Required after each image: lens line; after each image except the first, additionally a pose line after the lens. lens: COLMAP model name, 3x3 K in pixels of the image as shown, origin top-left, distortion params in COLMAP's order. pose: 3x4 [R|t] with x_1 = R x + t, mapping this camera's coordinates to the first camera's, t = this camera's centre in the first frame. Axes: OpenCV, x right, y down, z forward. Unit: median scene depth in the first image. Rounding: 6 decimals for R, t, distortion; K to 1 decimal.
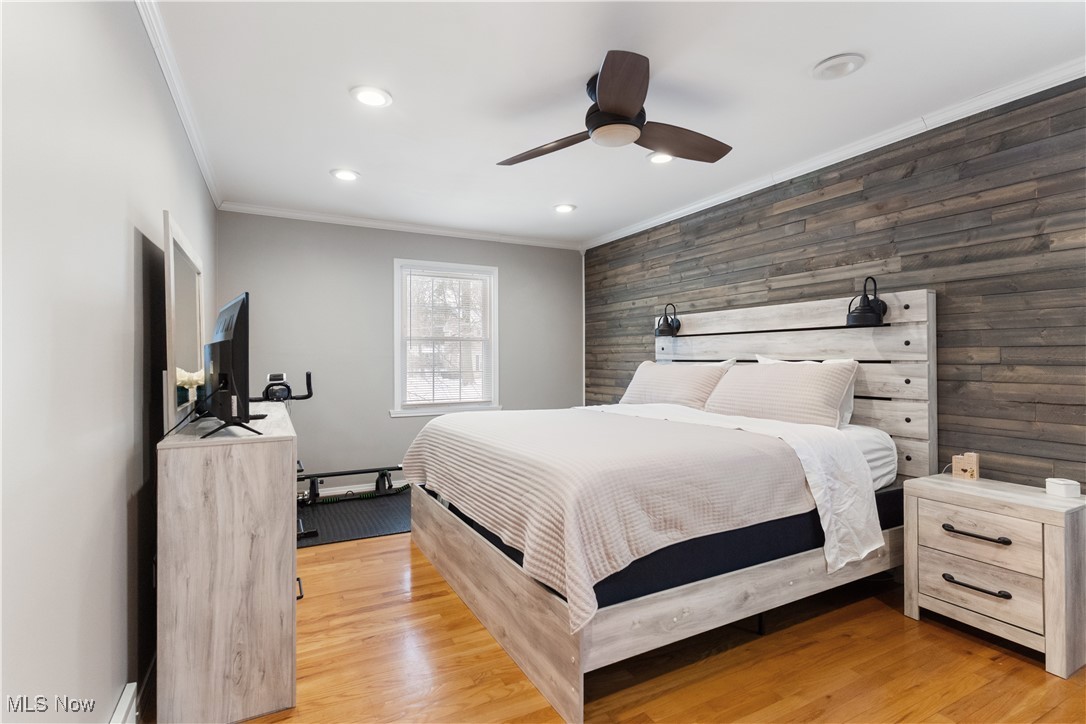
lens RADIAL K [[528.8, 0, 538.1], [0, 528.8, 365.2], [0, 0, 1]] dist [0.000908, -0.001239]
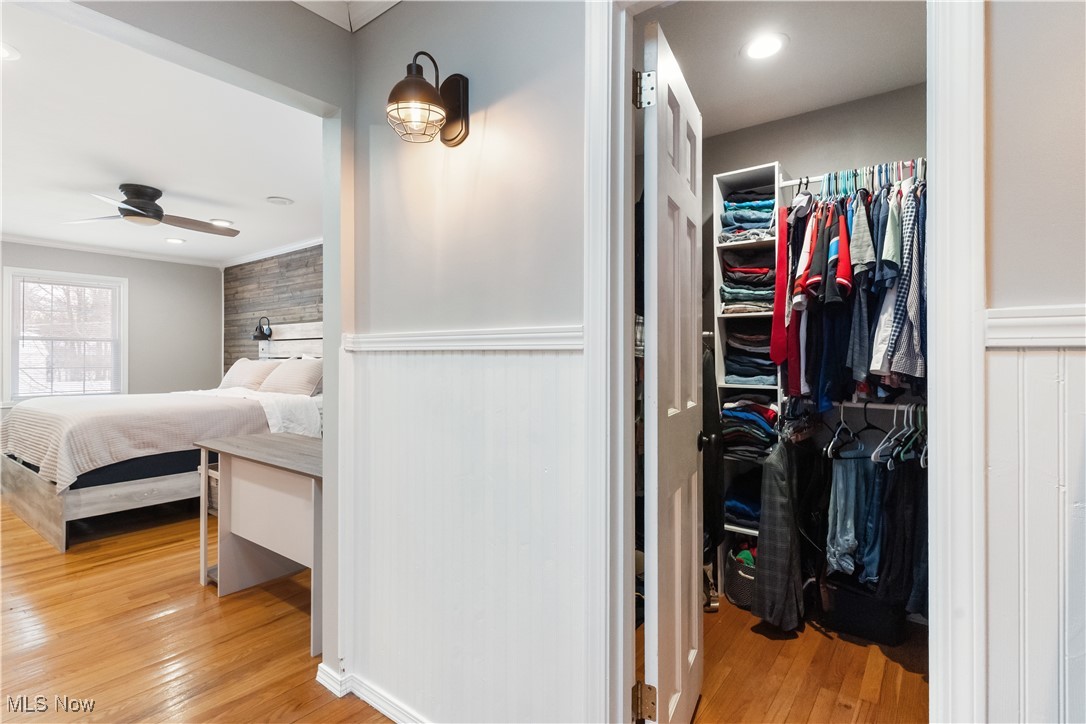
lens RADIAL K [[528.8, 0, 545.1], [0, 528.8, 352.3], [0, 0, 1]] dist [0.000908, -0.001239]
pose [[0.900703, 0.004884, 0.434408, 0.311565], [0.005438, 0.999732, -0.022515, 0.011521], [-0.434402, 0.022641, 0.900435, -0.569600]]
